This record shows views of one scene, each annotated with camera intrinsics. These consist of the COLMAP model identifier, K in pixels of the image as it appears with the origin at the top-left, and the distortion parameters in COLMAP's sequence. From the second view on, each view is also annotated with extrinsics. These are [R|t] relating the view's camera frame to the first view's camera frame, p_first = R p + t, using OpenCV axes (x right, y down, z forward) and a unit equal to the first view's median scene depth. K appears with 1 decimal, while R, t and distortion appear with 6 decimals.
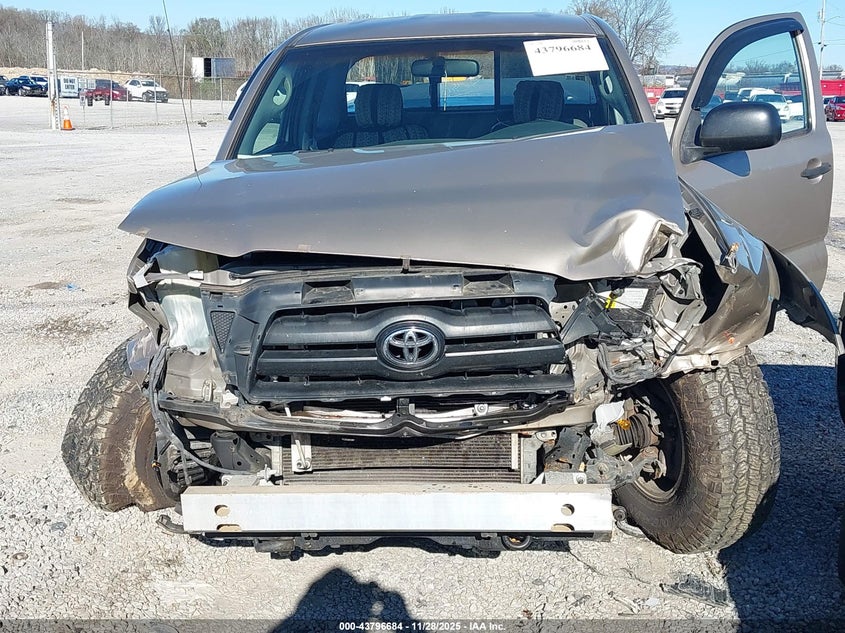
lens RADIAL K [[958.9, 0, 443.0], [0, 958.9, 317.7], [0, 0, 1]] dist [0.181635, -0.549109]
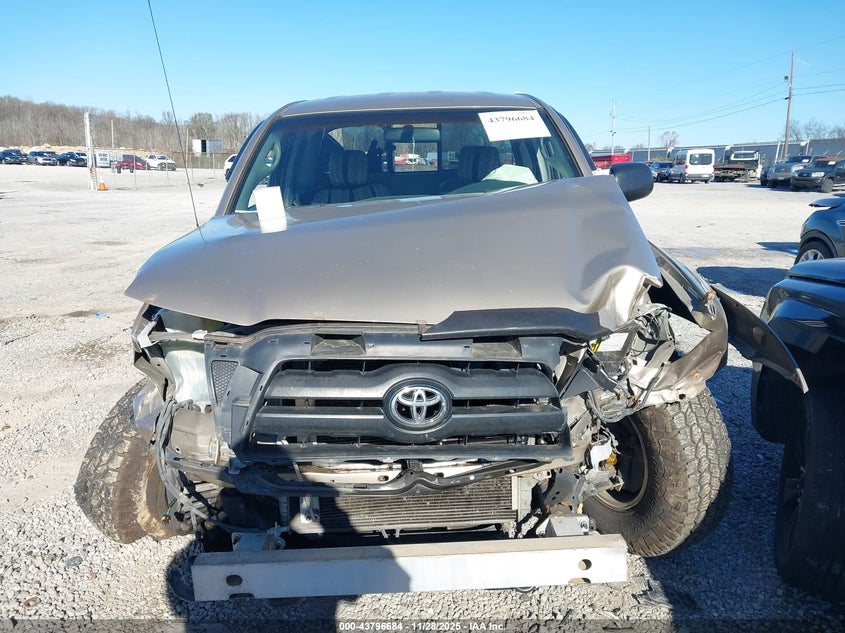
lens RADIAL K [[653.9, 0, 422.5], [0, 653.9, 316.5], [0, 0, 1]] dist [0.010847, -0.013042]
pose [[0.996604, -0.021603, 0.079461, -0.068169], [0.021418, 0.999766, 0.003183, -0.050560], [-0.079511, -0.001471, 0.996833, 0.262695]]
